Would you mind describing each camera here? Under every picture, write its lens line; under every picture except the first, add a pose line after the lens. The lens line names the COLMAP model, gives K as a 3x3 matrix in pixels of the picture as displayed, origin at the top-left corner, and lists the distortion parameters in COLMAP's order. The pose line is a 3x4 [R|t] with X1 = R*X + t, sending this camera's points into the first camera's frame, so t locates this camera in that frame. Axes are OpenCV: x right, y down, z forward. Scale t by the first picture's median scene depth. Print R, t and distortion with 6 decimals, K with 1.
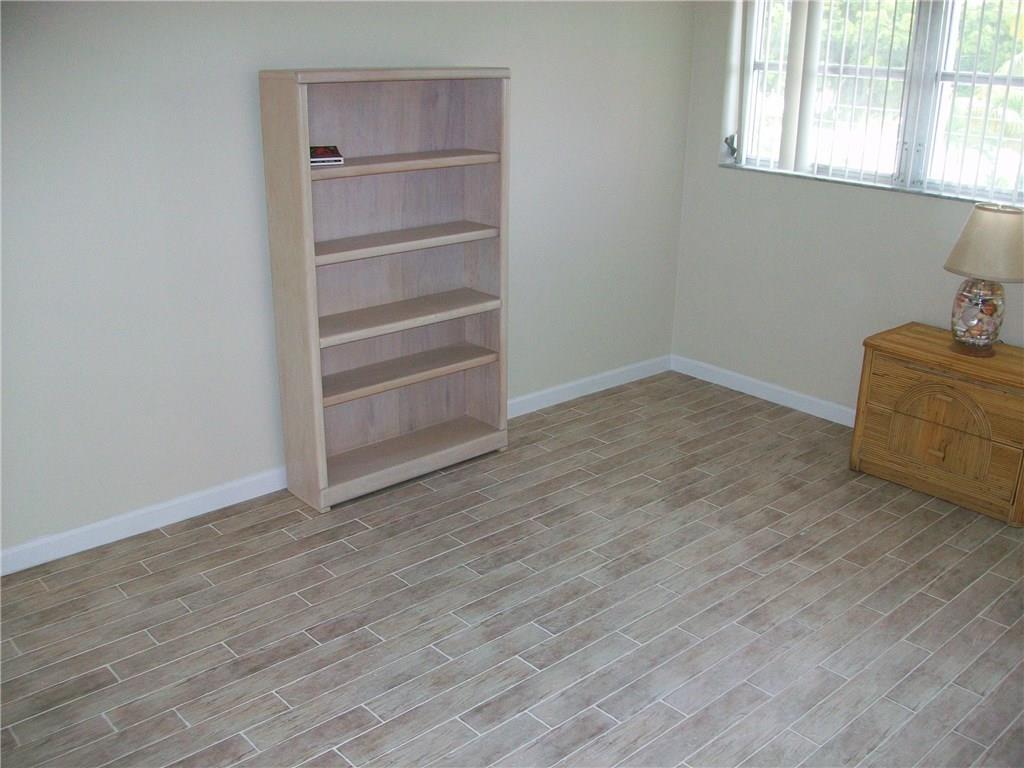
lens RADIAL K [[996.9, 0, 523.2], [0, 996.9, 406.6], [0, 0, 1]] dist [-0.152710, 0.115304]
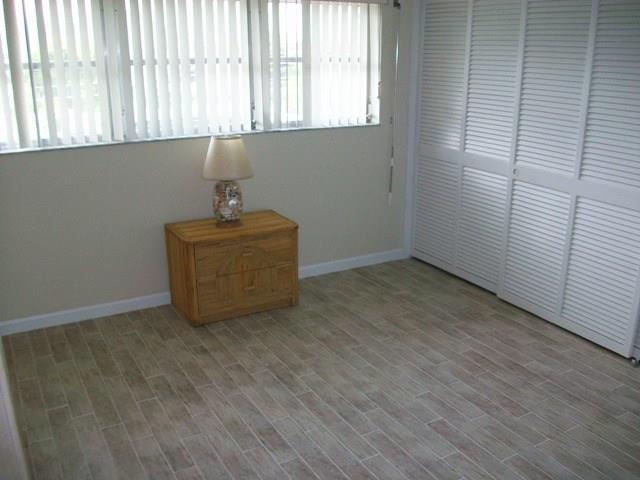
lens RADIAL K [[623.1, 0, 327.0], [0, 623.1, 254.1], [0, 0, 1]] dist [-0.152710, 0.115304]
pose [[0.208500, -0.318444, 0.924728, -0.475112], [0.339775, 0.910200, 0.236831, -0.199267], [-0.917104, 0.264820, 0.297976, 0.535096]]
